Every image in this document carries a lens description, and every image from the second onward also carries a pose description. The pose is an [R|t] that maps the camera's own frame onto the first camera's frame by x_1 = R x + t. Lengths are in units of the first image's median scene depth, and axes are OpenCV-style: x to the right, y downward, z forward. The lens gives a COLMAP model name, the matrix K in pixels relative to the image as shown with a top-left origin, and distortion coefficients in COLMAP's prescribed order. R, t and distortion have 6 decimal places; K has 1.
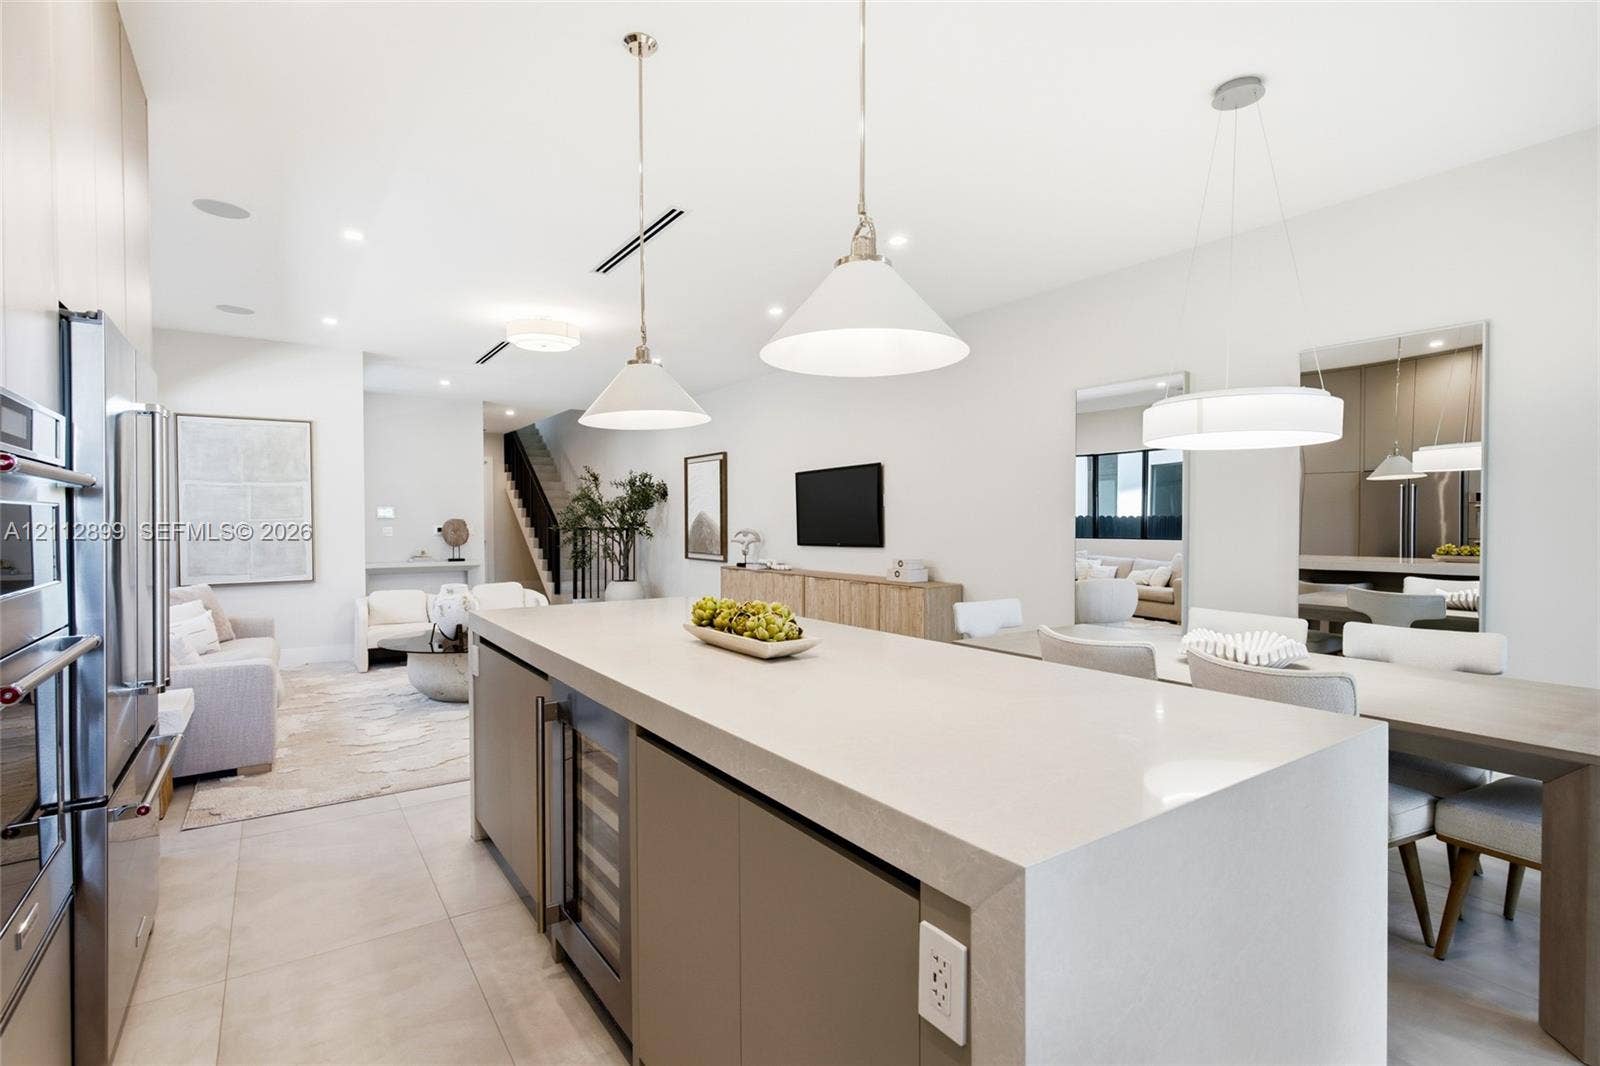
lens RADIAL K [[776.7, 0, 800.0], [0, 776.7, 533.0], [0, 0, 1]] dist [-0.001786, -0.000234]
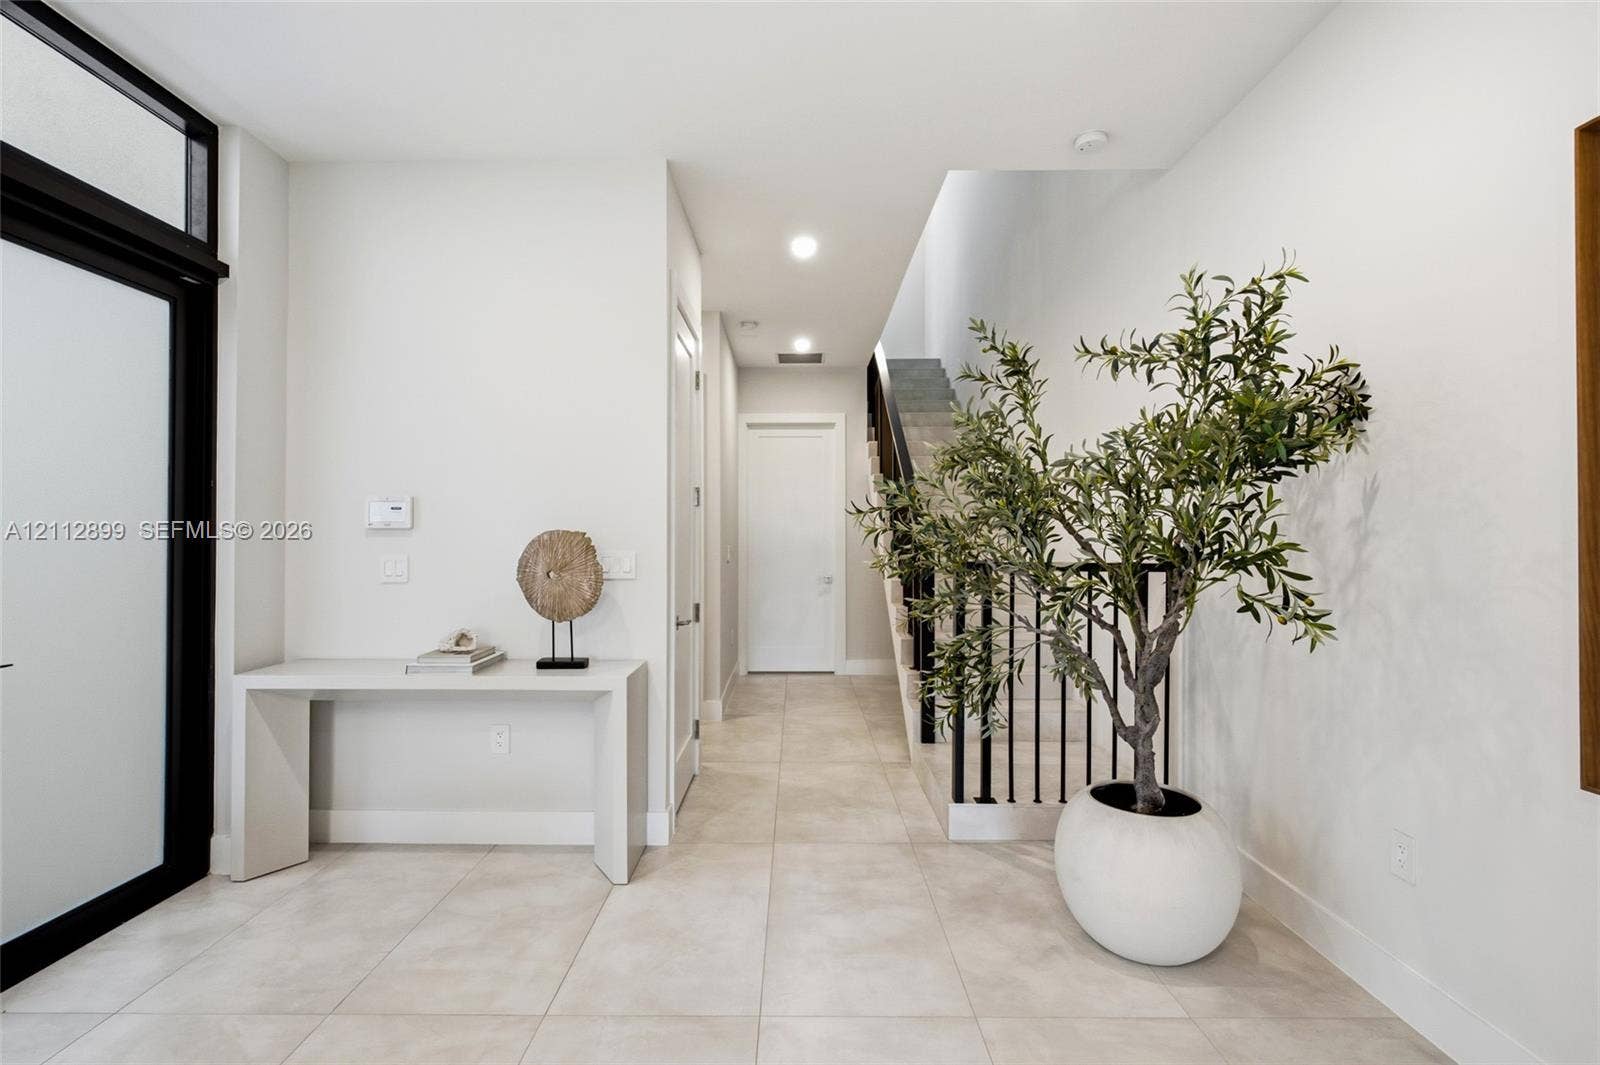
lens RADIAL K [[776.7, 0, 800.0], [0, 776.7, 532.5], [0, 0, 1]] dist [-0.001786, -0.000234]
pose [[0.830998, -0.000988, -0.556275, -0.182988], [-0.011831, 0.999741, -0.019449, -0.011868], [0.556150, 0.022743, 0.830771, 0.753681]]
